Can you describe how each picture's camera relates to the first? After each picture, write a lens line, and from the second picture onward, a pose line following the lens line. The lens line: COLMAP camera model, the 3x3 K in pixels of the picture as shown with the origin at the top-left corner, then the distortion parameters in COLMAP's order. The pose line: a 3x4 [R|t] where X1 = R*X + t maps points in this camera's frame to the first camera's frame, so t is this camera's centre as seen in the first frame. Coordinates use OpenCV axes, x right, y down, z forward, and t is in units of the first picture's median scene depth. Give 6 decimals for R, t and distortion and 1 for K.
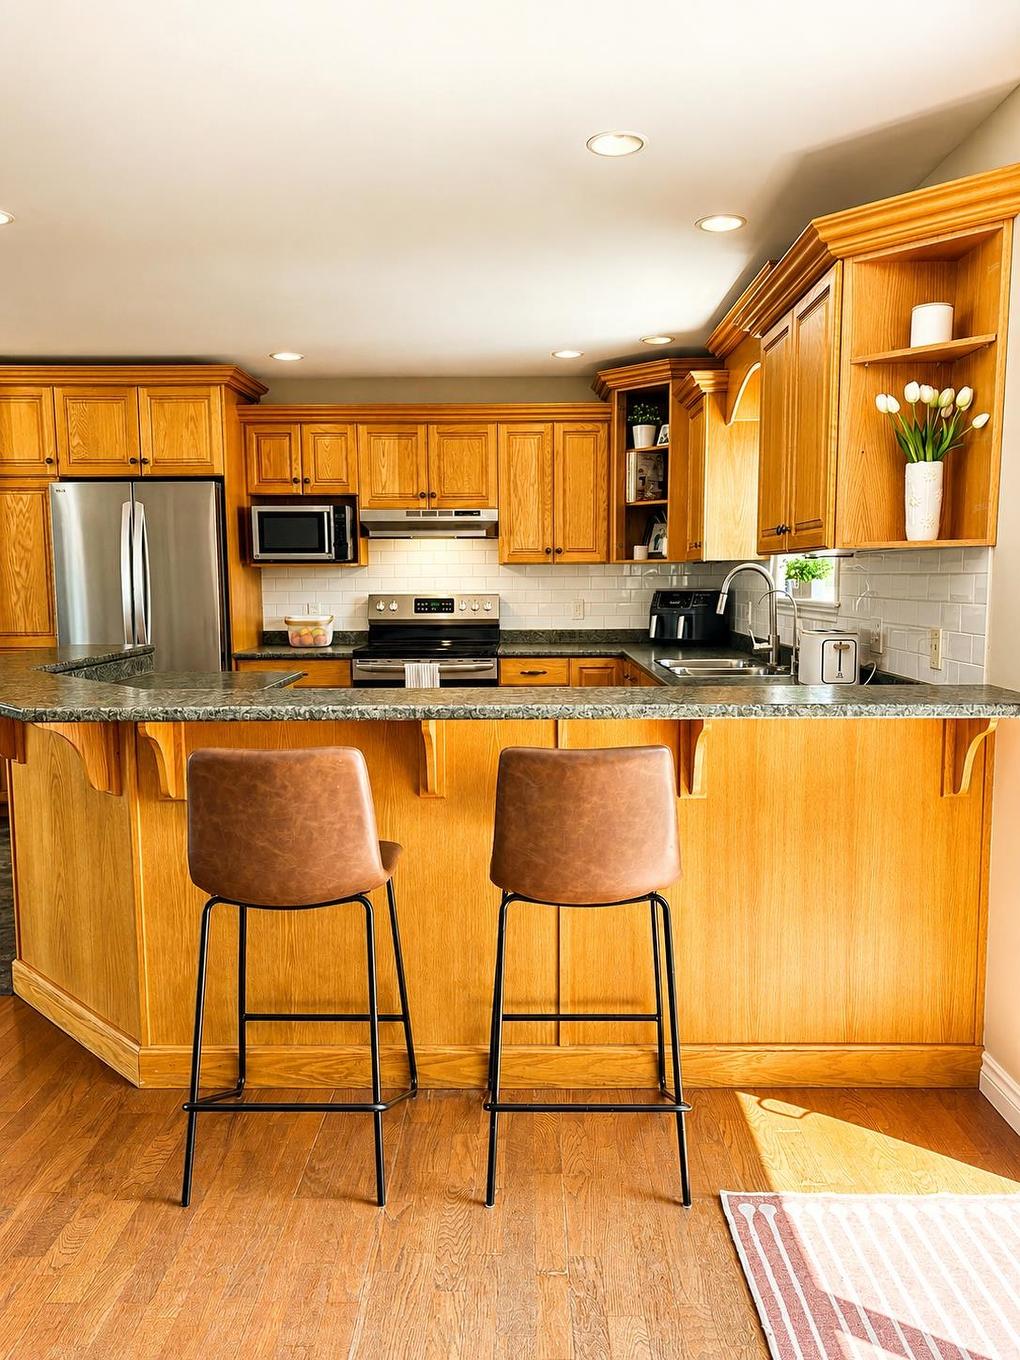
lens RADIAL K [[993.6, 0, 522.3], [0, 993.6, 681.4], [0, 0, 1]] dist [0.009126, -0.001126]
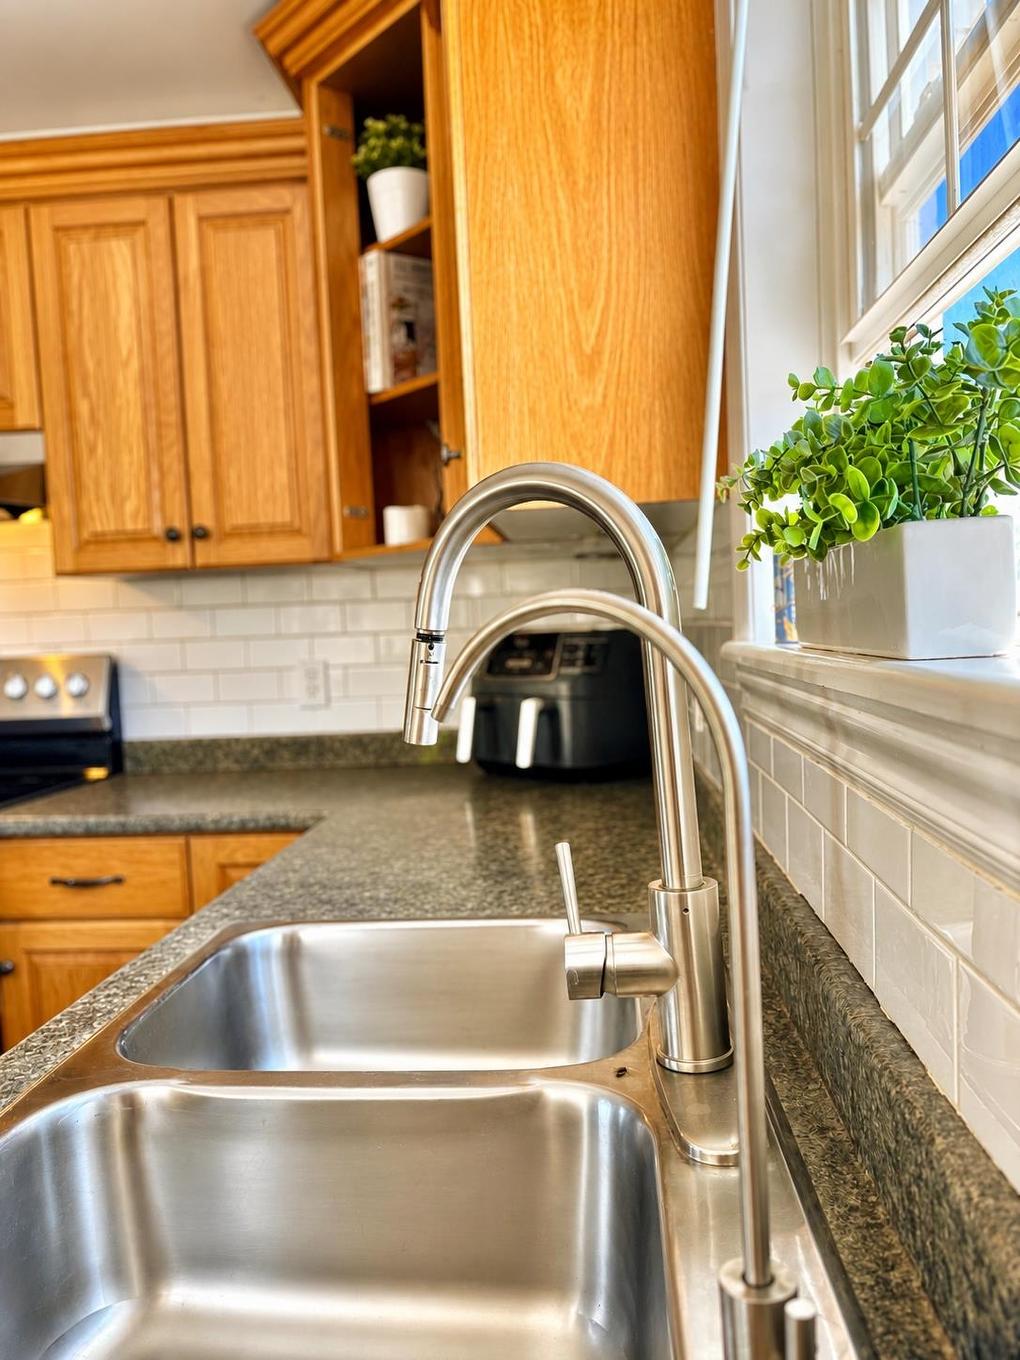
lens RADIAL K [[1029.6, 0, 510.0], [0, 1029.6, 680.0], [0, 0, 1]] dist [-0.003265, -0.004423]
pose [[0.996036, -0.030548, -0.083547, 0.185392], [0.026542, 0.998464, -0.048642, -0.055905], [0.084904, 0.046232, 0.995316, 0.636277]]
